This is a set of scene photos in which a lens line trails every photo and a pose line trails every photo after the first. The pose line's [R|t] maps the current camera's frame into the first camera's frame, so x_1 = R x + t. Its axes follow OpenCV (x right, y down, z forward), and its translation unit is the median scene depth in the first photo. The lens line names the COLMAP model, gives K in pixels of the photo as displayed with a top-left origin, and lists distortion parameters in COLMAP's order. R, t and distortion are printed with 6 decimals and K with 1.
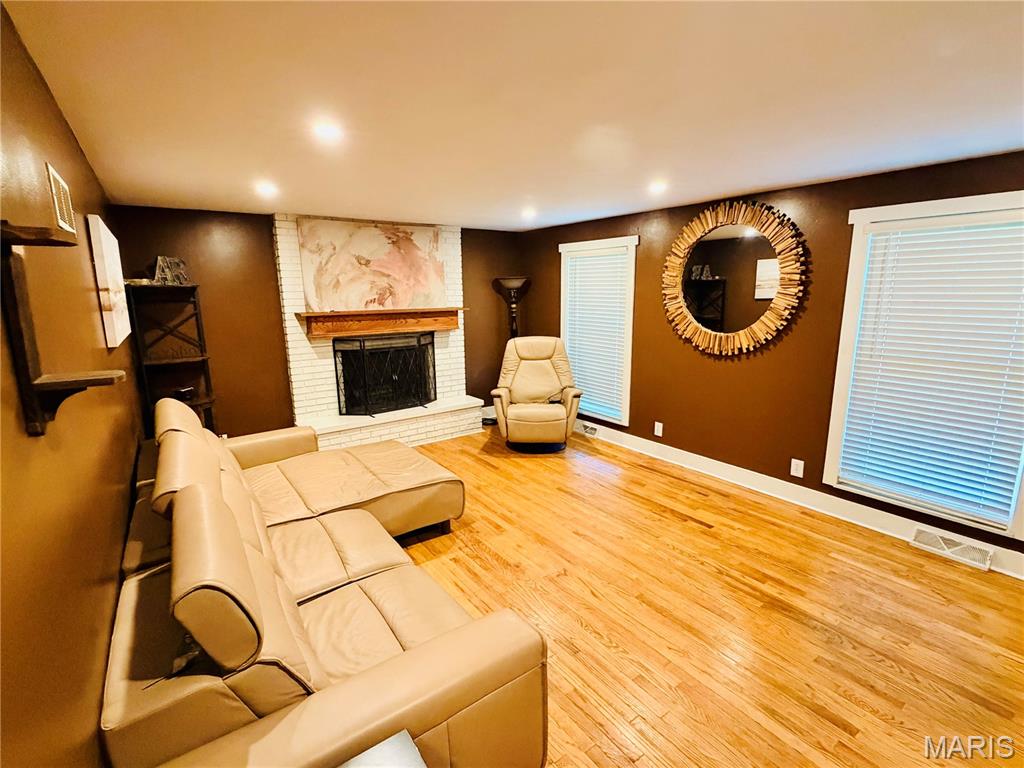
lens RADIAL K [[486.9, 0, 512.9], [0, 486.9, 382.3], [0, 0, 1]] dist [-0.002531, -0.000352]
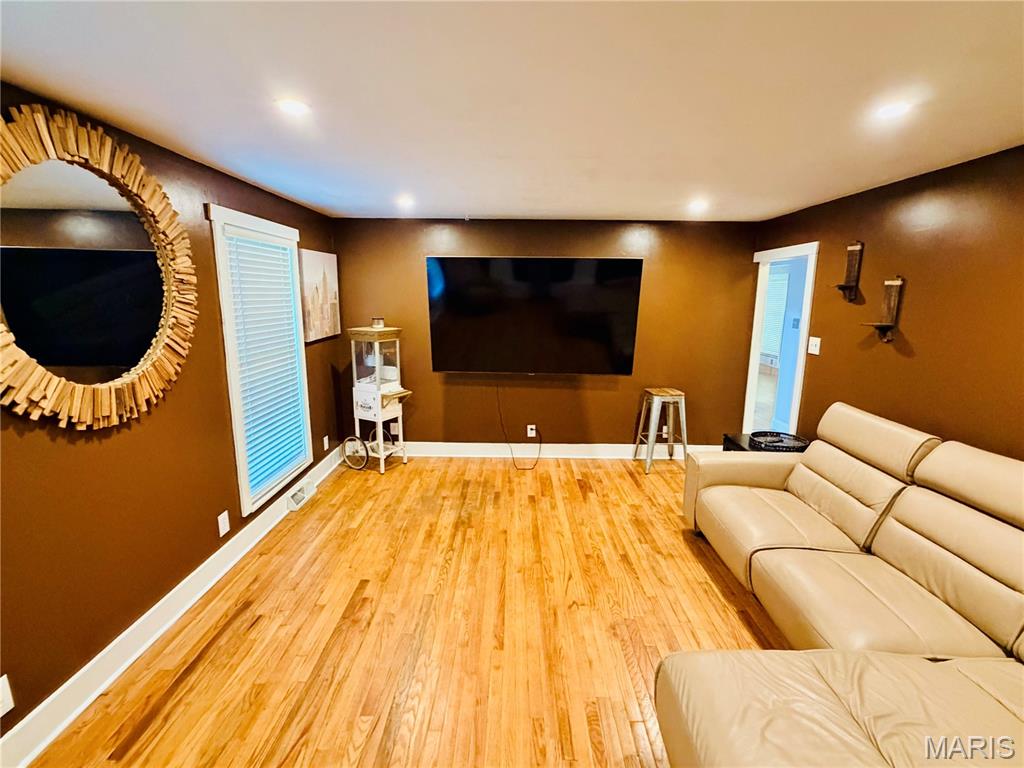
lens RADIAL K [[486.9, 0, 513.2], [0, 486.9, 385.8], [0, 0, 1]] dist [-0.002531, -0.000352]
pose [[-0.806537, -0.105571, 0.581680, -0.248418], [0.116753, 0.936104, 0.331781, -0.263659], [-0.579540, 0.335507, -0.742677, 1.378094]]
